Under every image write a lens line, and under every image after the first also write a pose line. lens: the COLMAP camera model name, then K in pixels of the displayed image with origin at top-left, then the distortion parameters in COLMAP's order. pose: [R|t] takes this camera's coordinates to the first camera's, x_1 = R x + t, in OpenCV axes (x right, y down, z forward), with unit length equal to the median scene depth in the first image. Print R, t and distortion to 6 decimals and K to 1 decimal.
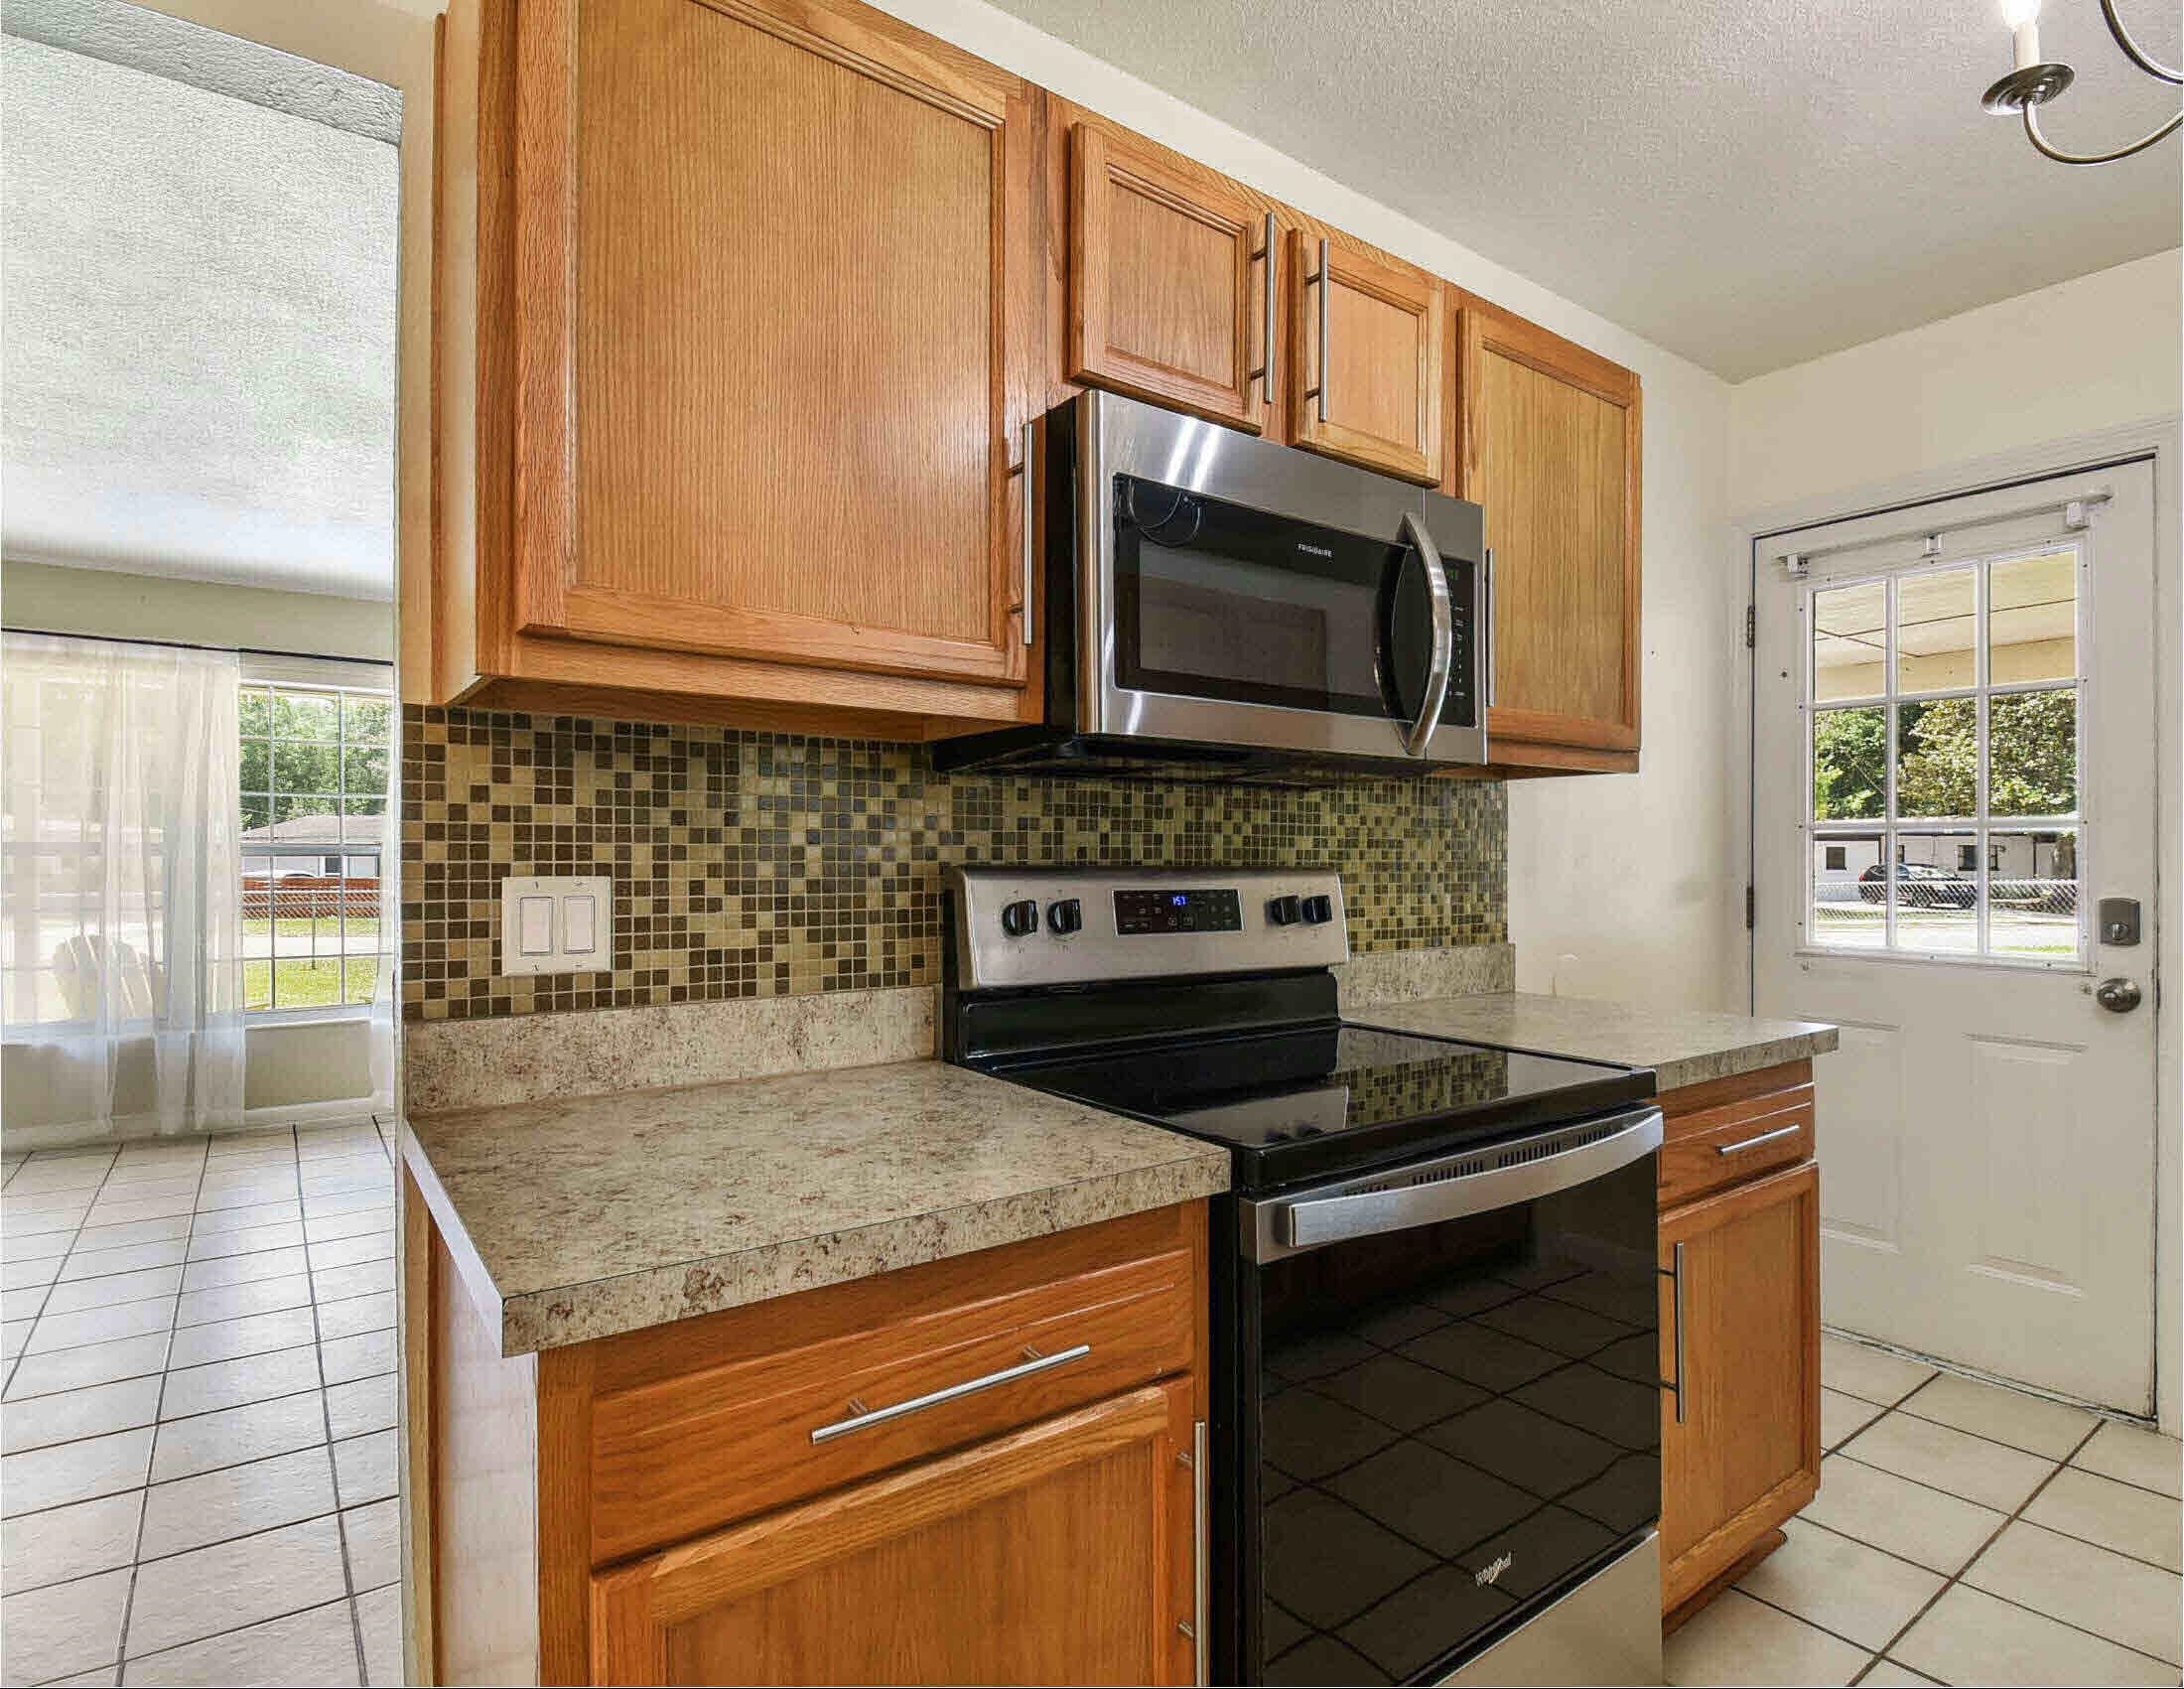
lens RADIAL K [[1141.8, 0, 1085.7], [0, 1141.8, 841.3], [0, 0, 1]] dist [-0.008663, -0.001759]
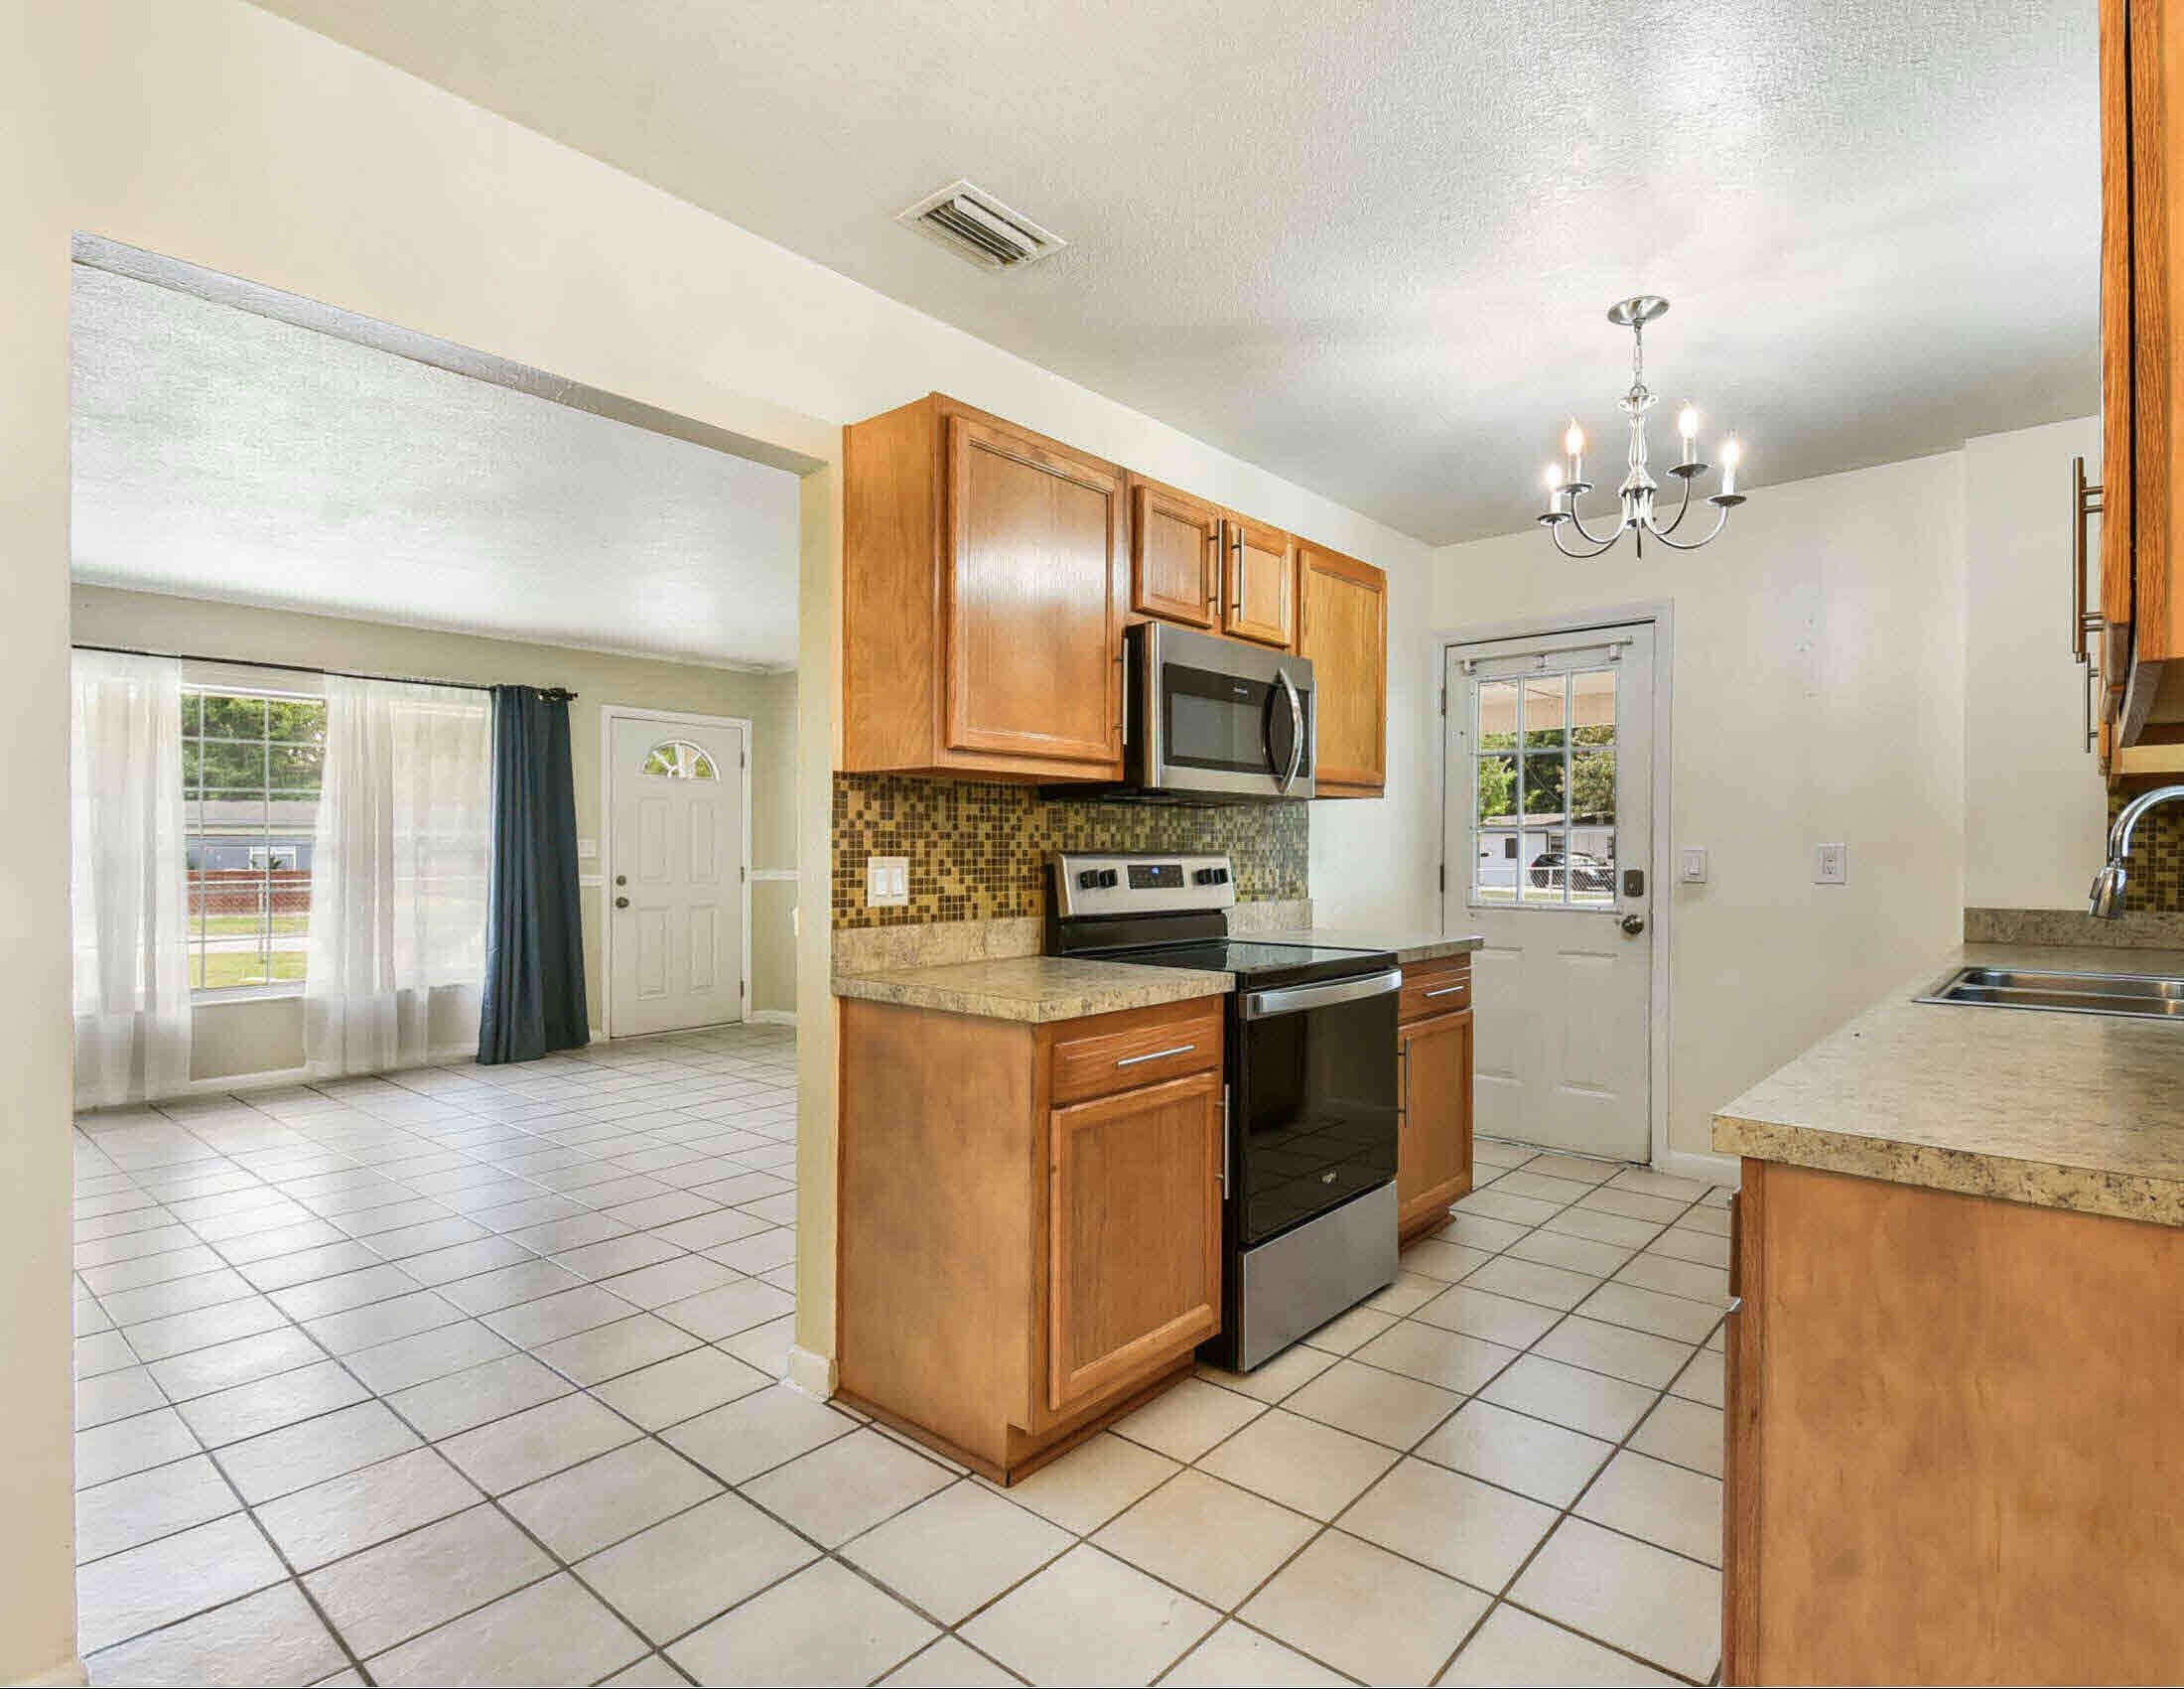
lens RADIAL K [[1141.8, 0, 1081.1], [0, 1141.8, 848.6], [0, 0, 1]] dist [-0.008663, -0.001759]
pose [[0.976219, -0.001250, 0.216782, -0.474887], [-0.001930, 0.999894, 0.014458, -0.010540], [-0.216777, -0.014533, 0.976113, -0.833617]]
